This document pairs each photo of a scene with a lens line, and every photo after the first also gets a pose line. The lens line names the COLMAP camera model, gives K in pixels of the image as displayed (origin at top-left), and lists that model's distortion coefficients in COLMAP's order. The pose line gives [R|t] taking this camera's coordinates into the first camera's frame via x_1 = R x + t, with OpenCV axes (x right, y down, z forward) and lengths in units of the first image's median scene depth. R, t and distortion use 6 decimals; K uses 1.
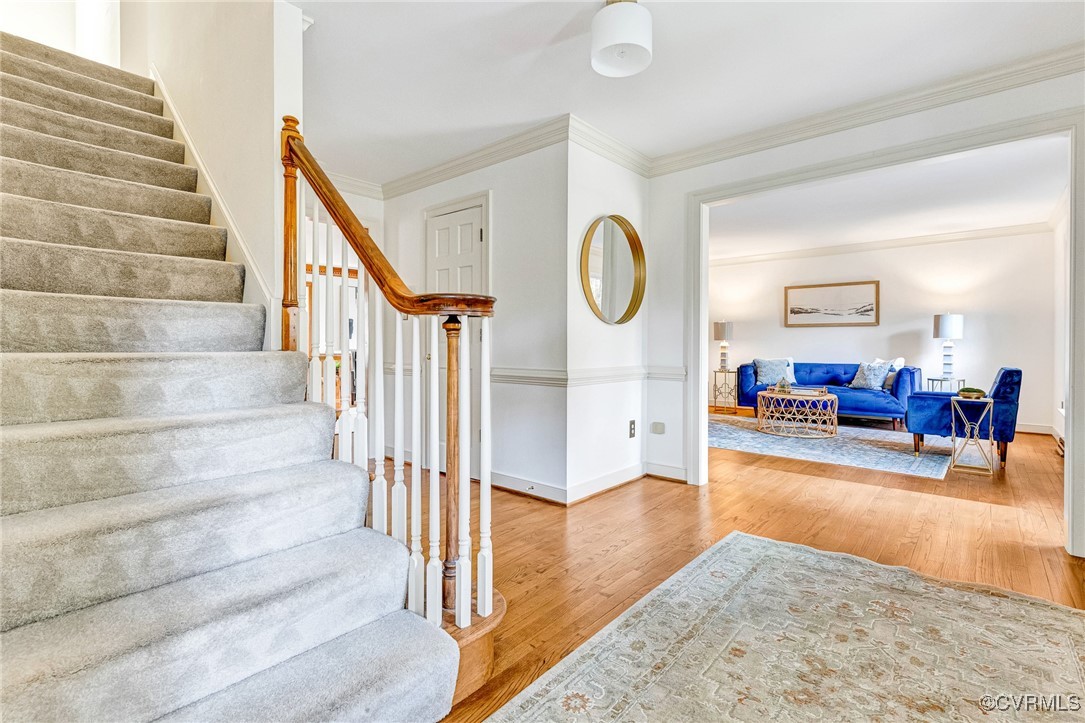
lens RADIAL K [[502.2, 0, 535.0], [0, 502.2, 352.5], [0, 0, 1]] dist [0.004819, -0.000864]
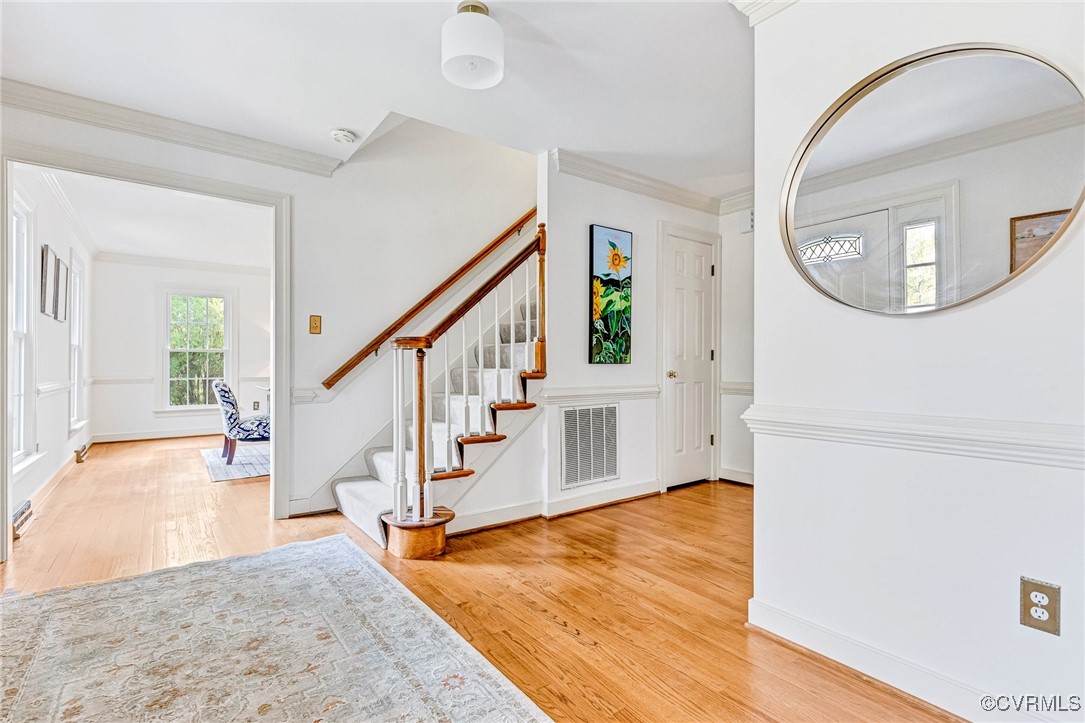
lens RADIAL K [[502.2, 0, 534.6], [0, 502.2, 361.4], [0, 0, 1]] dist [0.004819, -0.000864]
pose [[-0.208309, -0.004710, -0.978052, 1.134438], [-0.011113, 0.999935, -0.002449, -0.023040], [0.978000, 0.010359, -0.208348, 1.357591]]
